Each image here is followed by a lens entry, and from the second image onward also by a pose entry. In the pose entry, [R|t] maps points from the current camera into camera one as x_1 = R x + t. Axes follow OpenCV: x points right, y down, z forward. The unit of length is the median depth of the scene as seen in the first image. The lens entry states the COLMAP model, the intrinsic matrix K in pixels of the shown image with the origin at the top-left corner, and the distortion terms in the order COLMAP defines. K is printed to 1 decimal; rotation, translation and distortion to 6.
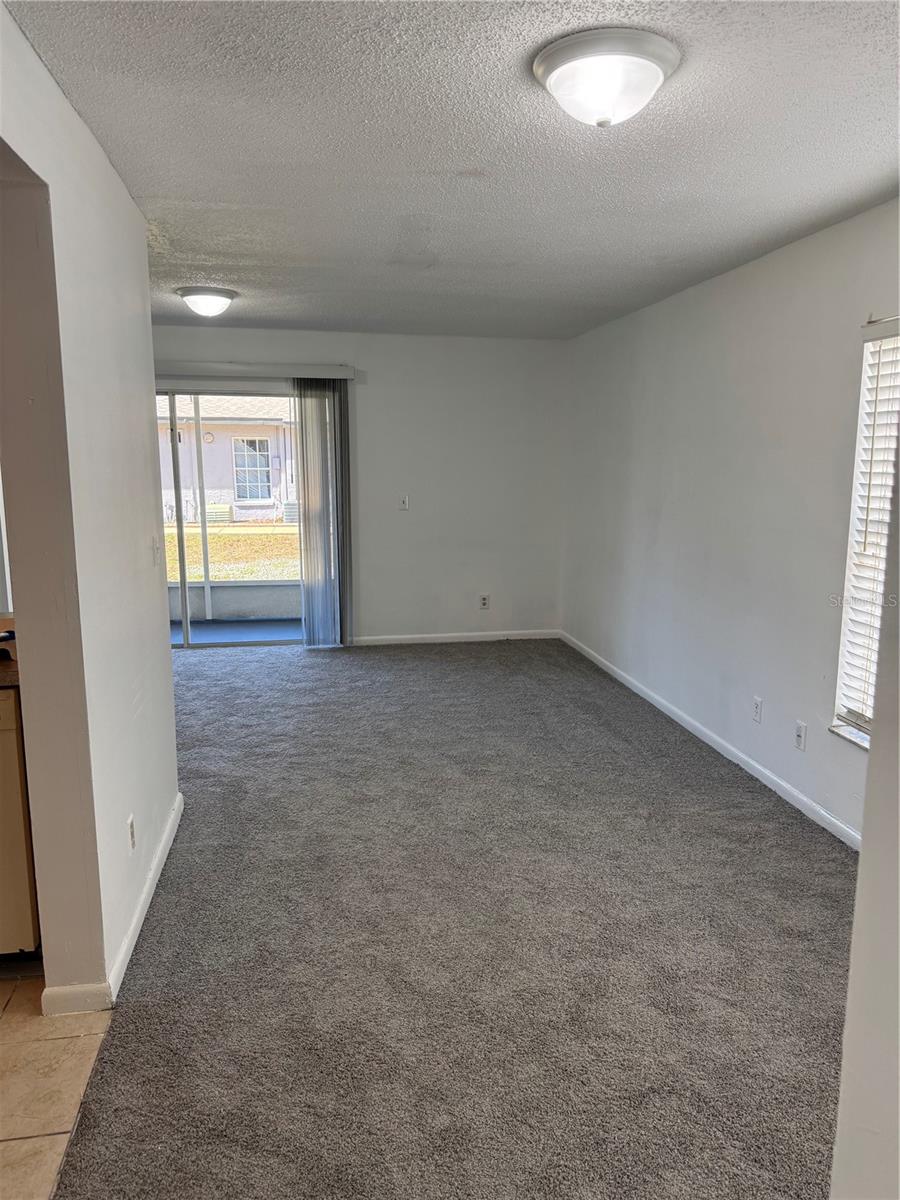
lens RADIAL K [[831.8, 0, 450.0], [0, 831.8, 600.0], [0, 0, 1]] dist [0.034561, -0.073119]
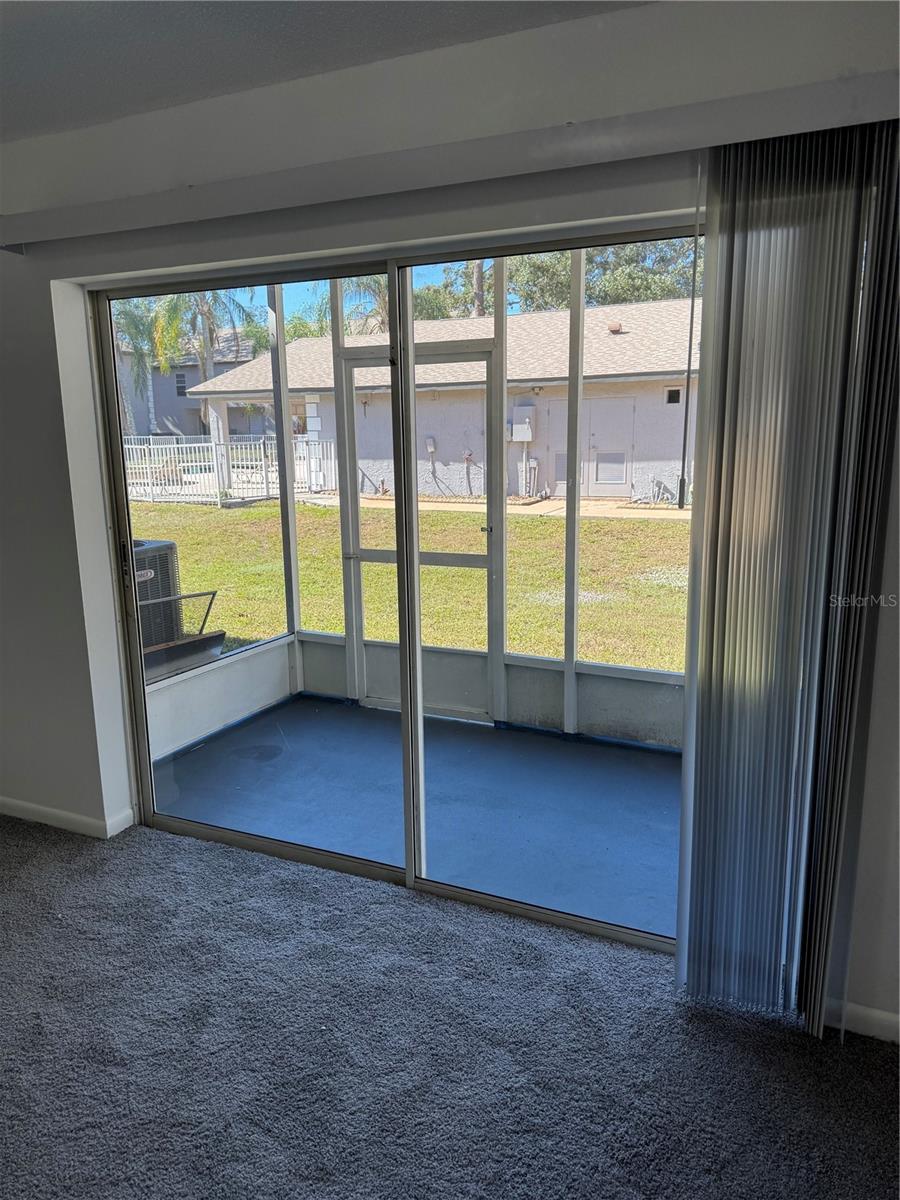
lens RADIAL K [[846.4, 0, 450.0], [0, 846.4, 600.0], [0, 0, 1]] dist [0.142092, -0.191440]
pose [[0.809044, 0.100141, -0.579155, -0.074728], [-0.078695, 0.994962, 0.062106, -0.136268], [0.582457, -0.004670, 0.812848, 0.779571]]
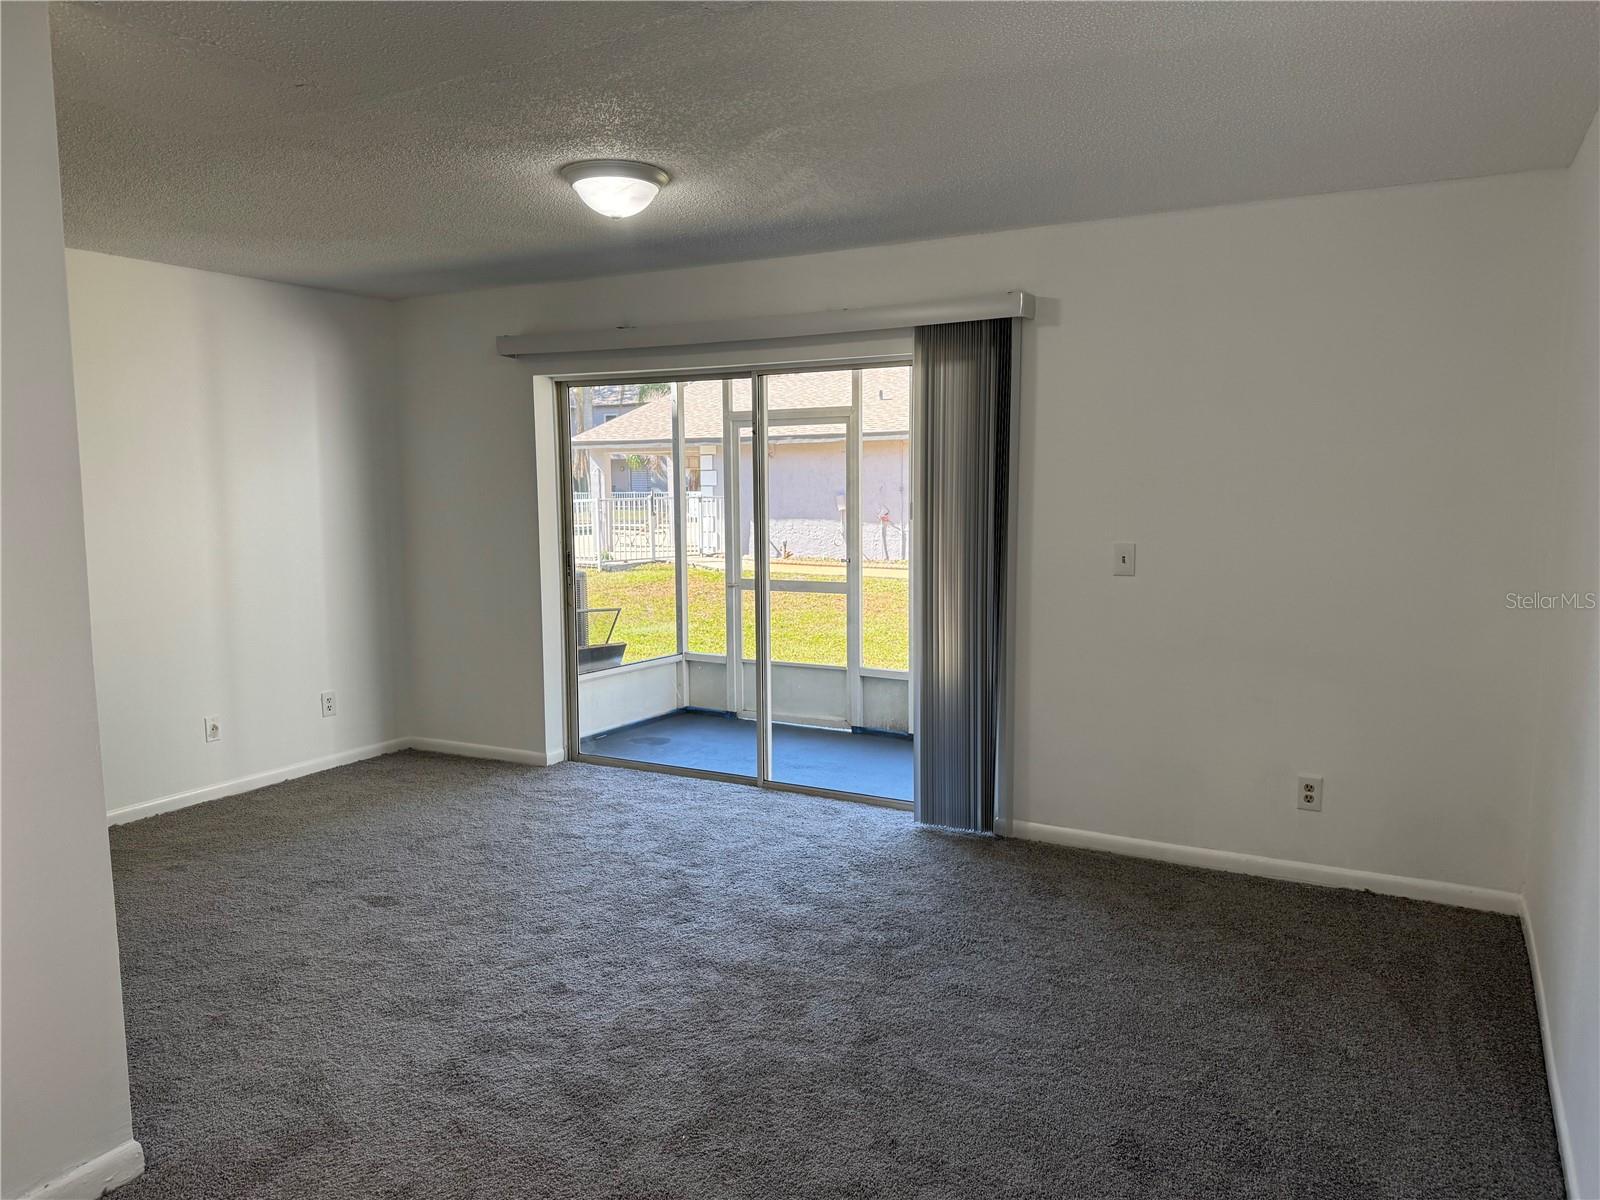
lens RADIAL K [[1094.2, 0, 809.7], [0, 1094.2, 598.2], [0, 0, 1]] dist [0.143954, -0.246029]
pose [[0.769477, 0.055144, -0.636289, 0.252057], [-0.095361, 0.995018, -0.029088, -0.070632], [0.631515, 0.083060, 0.770902, 0.465843]]
